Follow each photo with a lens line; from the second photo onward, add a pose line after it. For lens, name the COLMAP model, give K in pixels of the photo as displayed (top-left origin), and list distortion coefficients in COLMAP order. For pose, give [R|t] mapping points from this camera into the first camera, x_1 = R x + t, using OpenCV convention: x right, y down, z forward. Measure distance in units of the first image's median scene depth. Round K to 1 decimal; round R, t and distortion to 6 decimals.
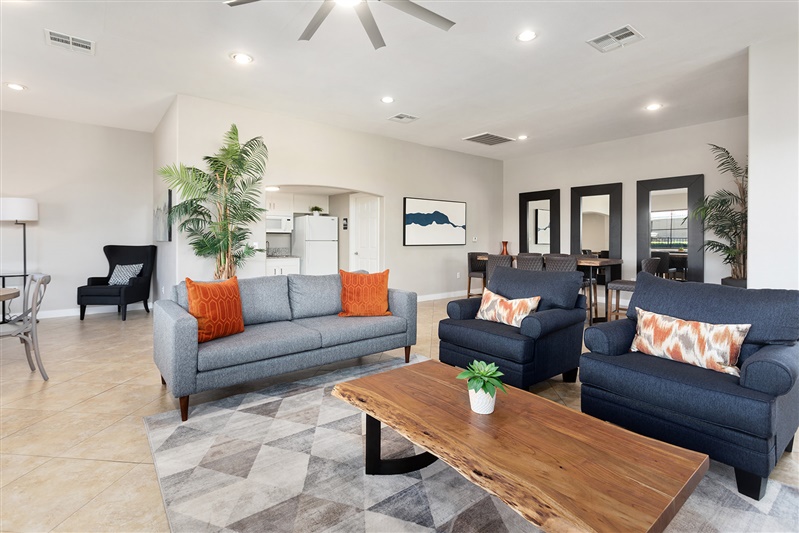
lens RADIAL K [[384.6, 0, 397.2], [0, 384.6, 237.7], [0, 0, 1]] dist [-0.006331, 0.005097]
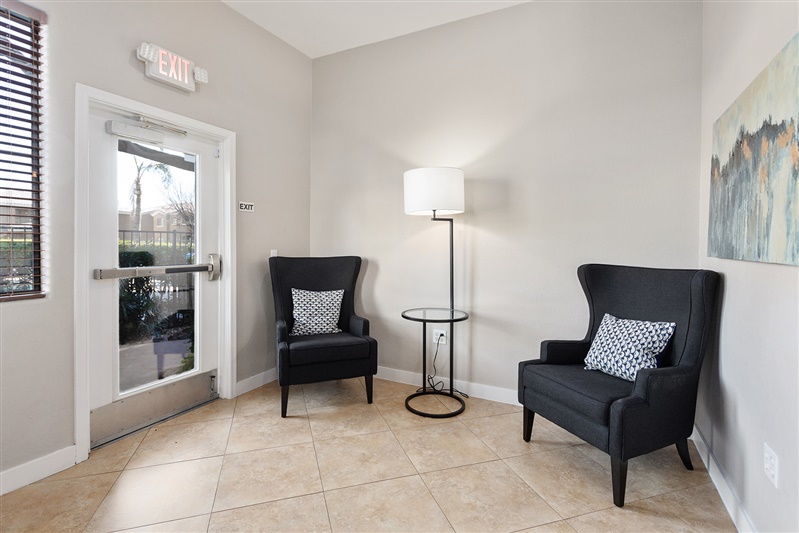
lens RADIAL K [[384.6, 0, 397.8], [0, 384.6, 253.9], [0, 0, 1]] dist [-0.006331, 0.005097]
pose [[0.411033, 0.019059, -0.911421, -0.557993], [-0.005936, 0.999816, 0.018230, 0.002107], [0.911601, -0.002083, 0.411071, 0.781546]]
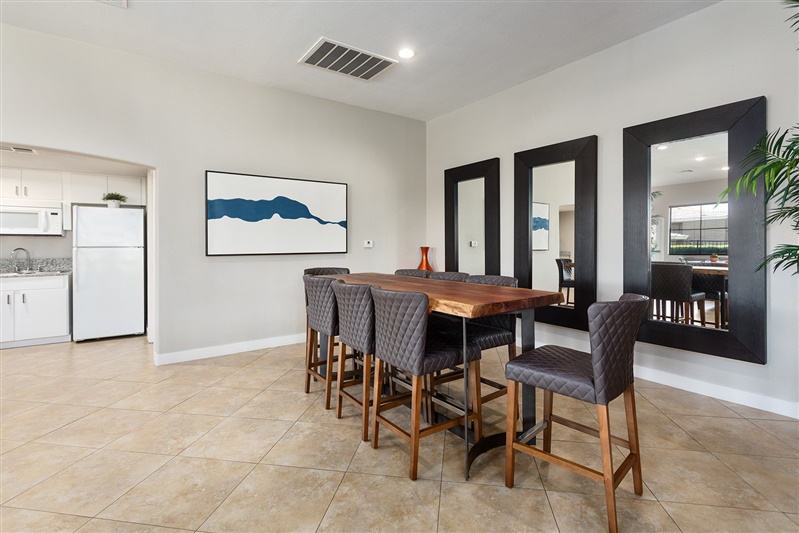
lens RADIAL K [[384.6, 0, 400.6], [0, 384.6, 243.1], [0, 0, 1]] dist [-0.006331, 0.005097]
pose [[0.998699, -0.004325, -0.050802, 0.473474], [0.004439, 0.999988, 0.002133, 0.002739], [0.050792, -0.002356, 0.998706, 0.635457]]
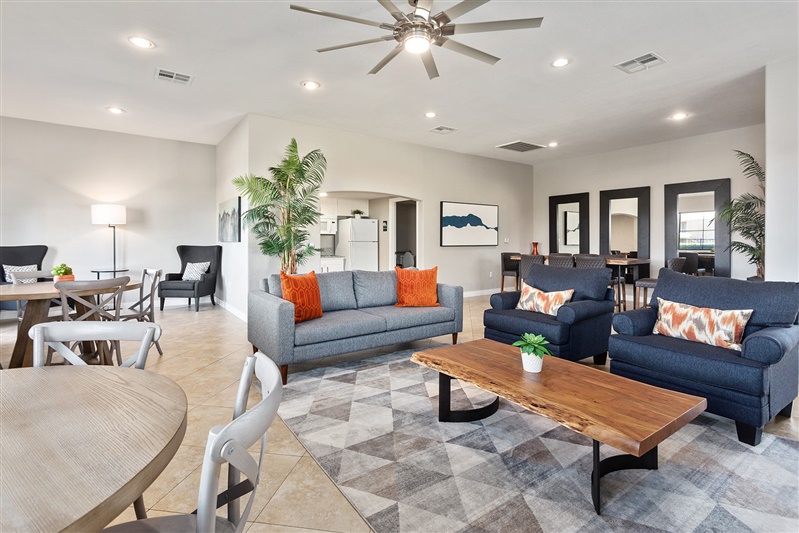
lens RADIAL K [[384.6, 0, 398.5], [0, 384.6, 236.2], [0, 0, 1]] dist [-0.006331, 0.005097]
pose [[0.998360, 0.000013, -0.057243, -0.055406], [-0.000401, 0.999977, -0.006766, 0.000138], [0.057242, 0.006778, 0.998337, -0.117395]]
